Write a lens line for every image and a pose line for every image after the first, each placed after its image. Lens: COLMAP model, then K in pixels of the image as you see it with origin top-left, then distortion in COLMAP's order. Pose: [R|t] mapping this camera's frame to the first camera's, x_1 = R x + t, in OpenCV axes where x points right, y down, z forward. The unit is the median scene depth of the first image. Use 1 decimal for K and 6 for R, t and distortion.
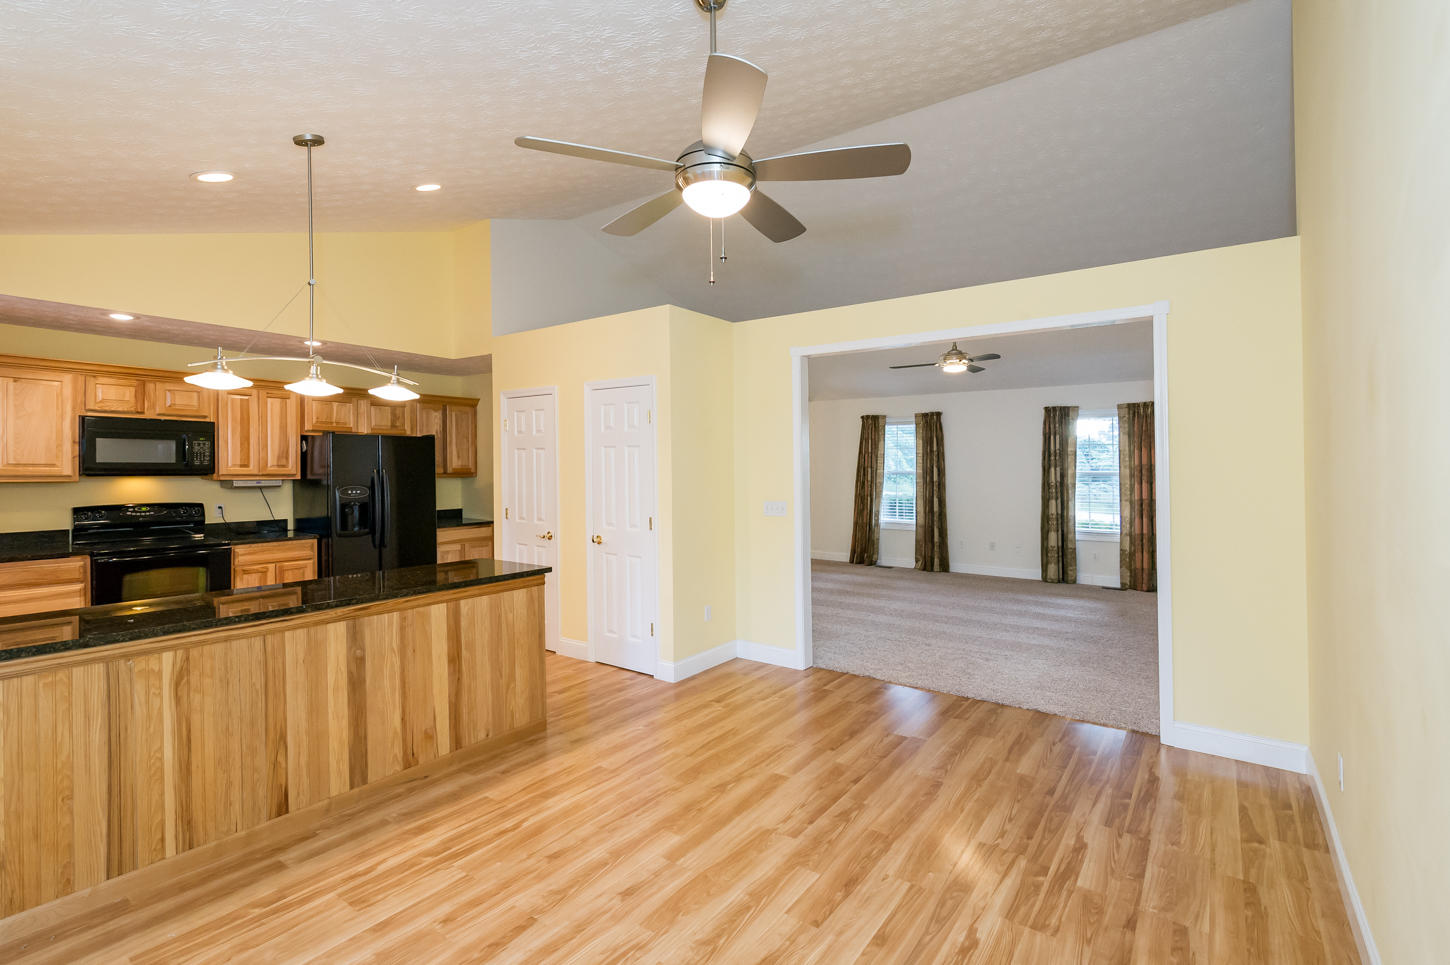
lens RADIAL K [[693.1, 0, 768.2], [0, 693.1, 468.7], [0, 0, 1]] dist [0.012899, -0.000268]
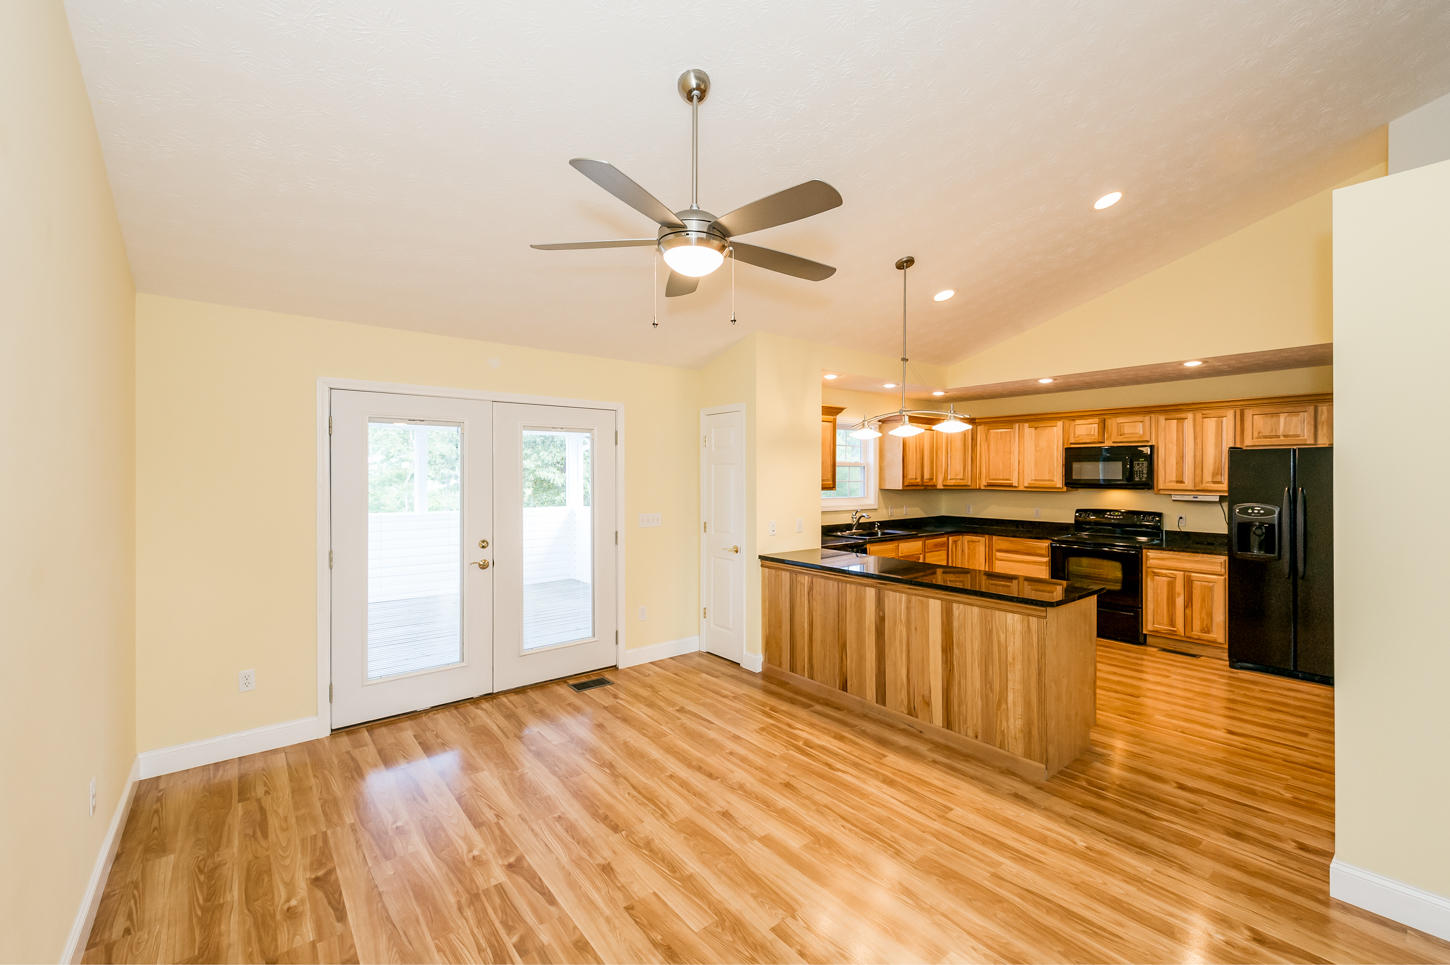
lens RADIAL K [[580.3, 0, 725.0], [0, 580.3, 482.5], [0, 0, 1]] dist [0.000609, -0.000124]
pose [[-0.296901, 0.013940, -0.954806, 0.574753], [-0.006566, 0.999840, 0.016639, -0.022415], [0.954886, 0.011209, -0.296762, 0.910078]]
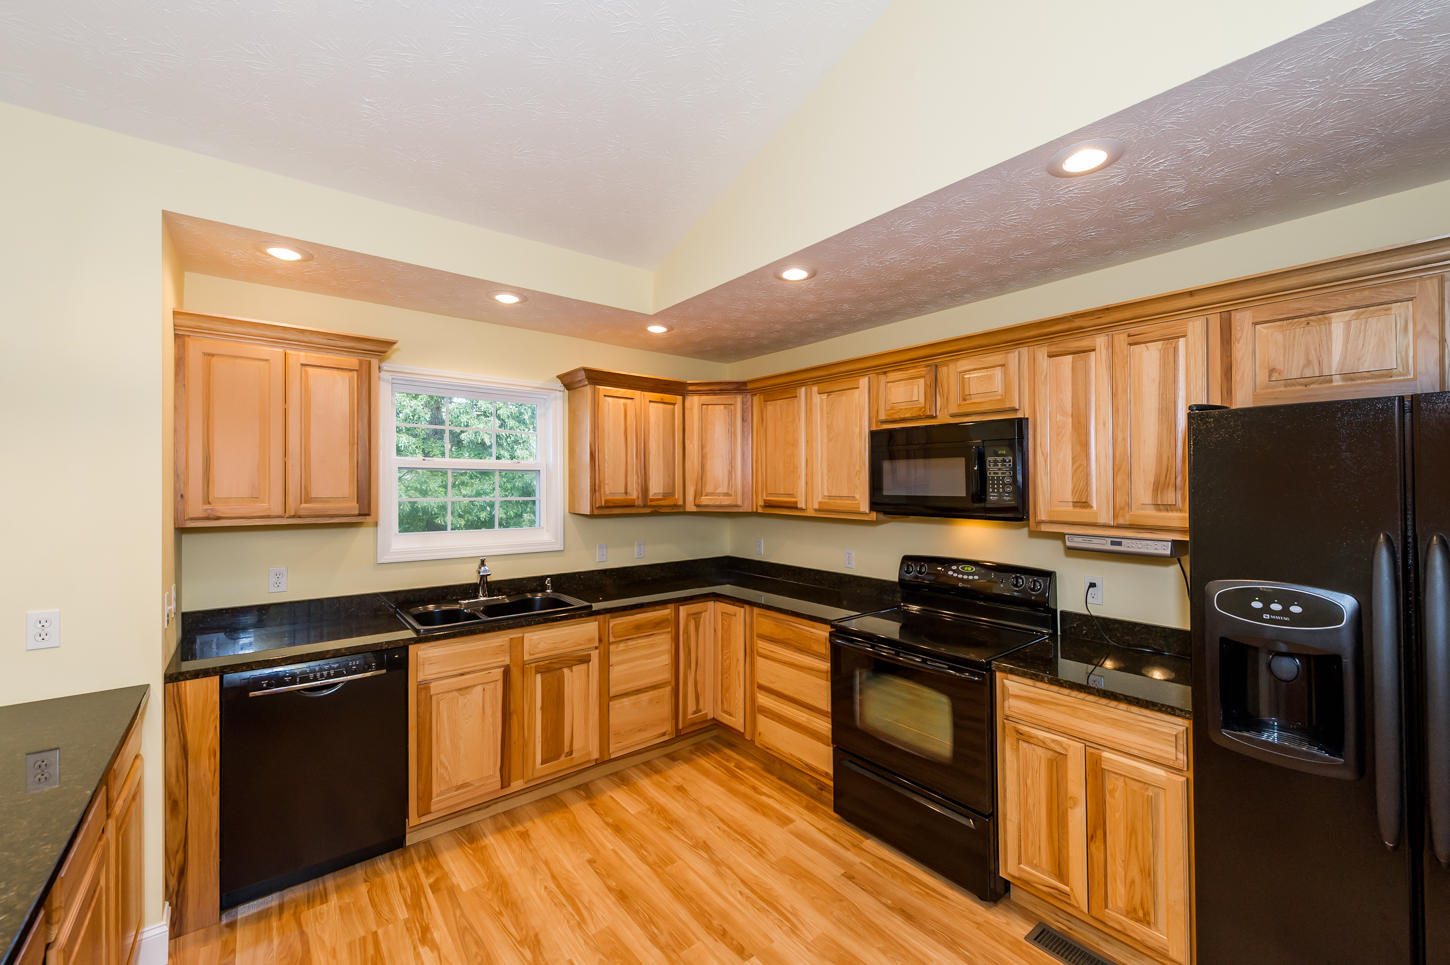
lens RADIAL K [[565.0, 0, 753.9], [0, 565.0, 480.8], [0, 0, 1]] dist [0.000270, -0.000137]
pose [[-0.265951, -0.002645, -0.963983, -0.517304], [-0.003909, 0.999991, -0.001665, -0.029100], [0.963979, 0.003326, -0.265959, 1.403154]]
